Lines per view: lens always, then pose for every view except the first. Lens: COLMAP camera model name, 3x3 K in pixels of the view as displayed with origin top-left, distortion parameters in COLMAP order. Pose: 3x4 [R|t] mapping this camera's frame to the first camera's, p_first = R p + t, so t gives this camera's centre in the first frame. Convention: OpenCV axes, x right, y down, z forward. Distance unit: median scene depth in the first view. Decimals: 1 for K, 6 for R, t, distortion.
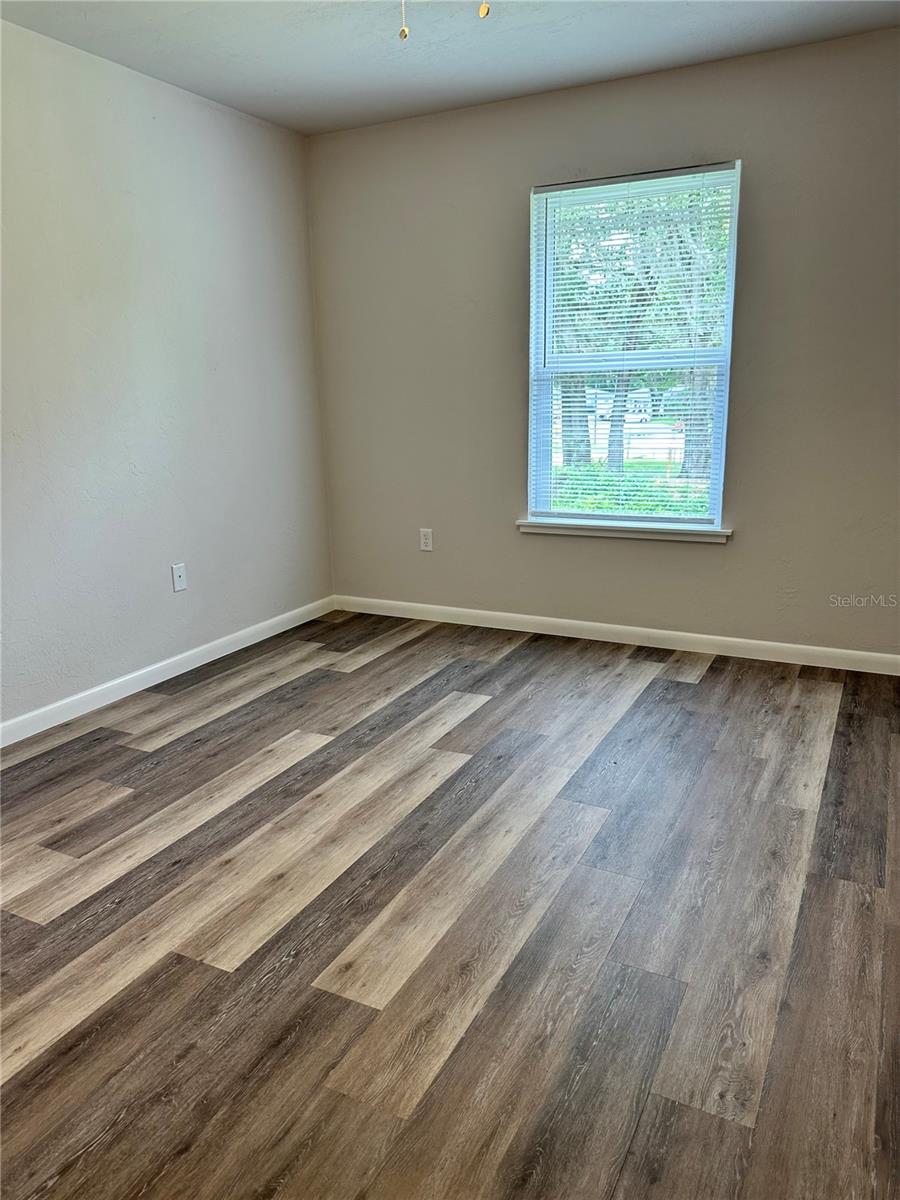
lens RADIAL K [[855.4, 0, 450.0], [0, 855.4, 600.0], [0, 0, 1]] dist [0.111193, -0.176722]
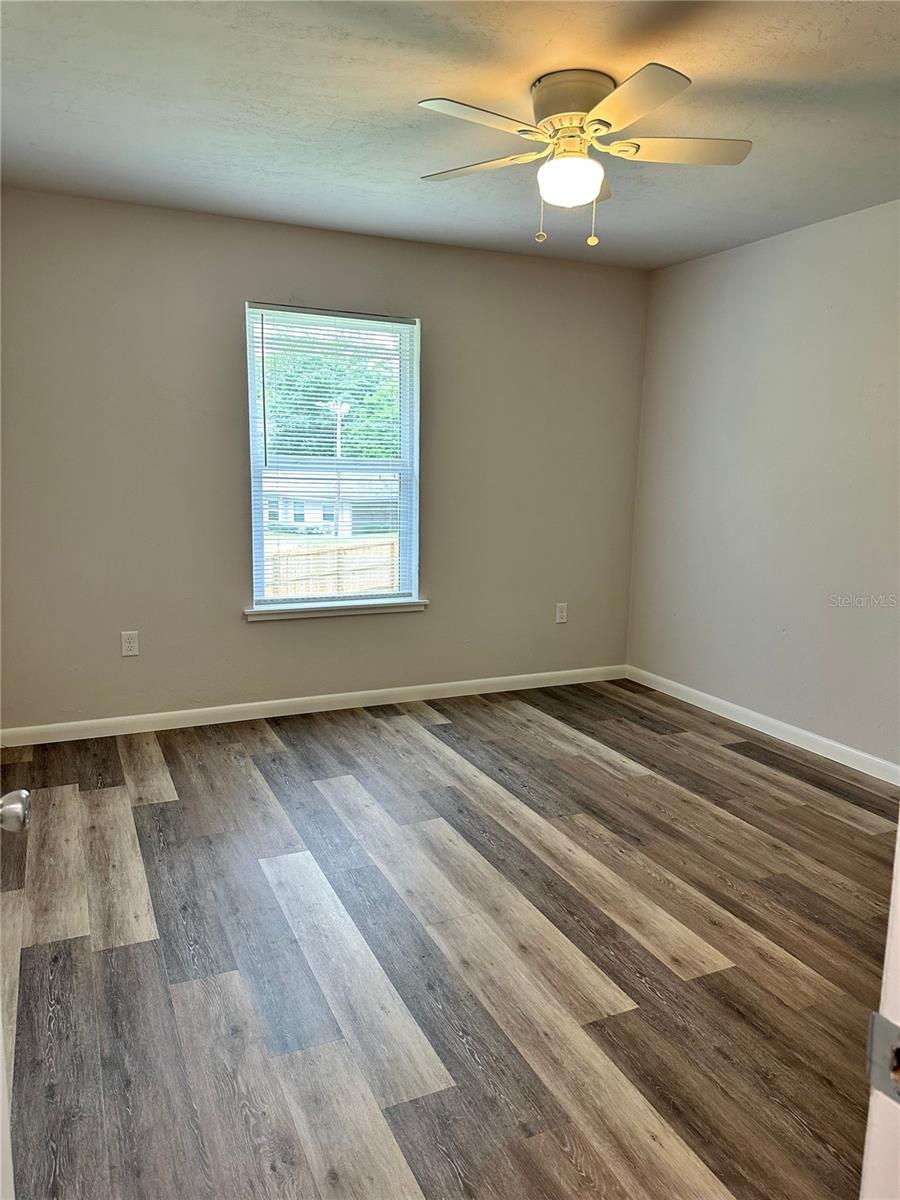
lens RADIAL K [[849.2, 0, 454.0], [0, 849.2, 587.8], [0, 0, 1]] dist [0.101955, -0.176318]
pose [[0.611588, -0.086885, 0.786391, -0.883302], [0.158351, 0.987283, -0.014071, -0.103872], [-0.775168, 0.133131, 0.617569, 0.285069]]
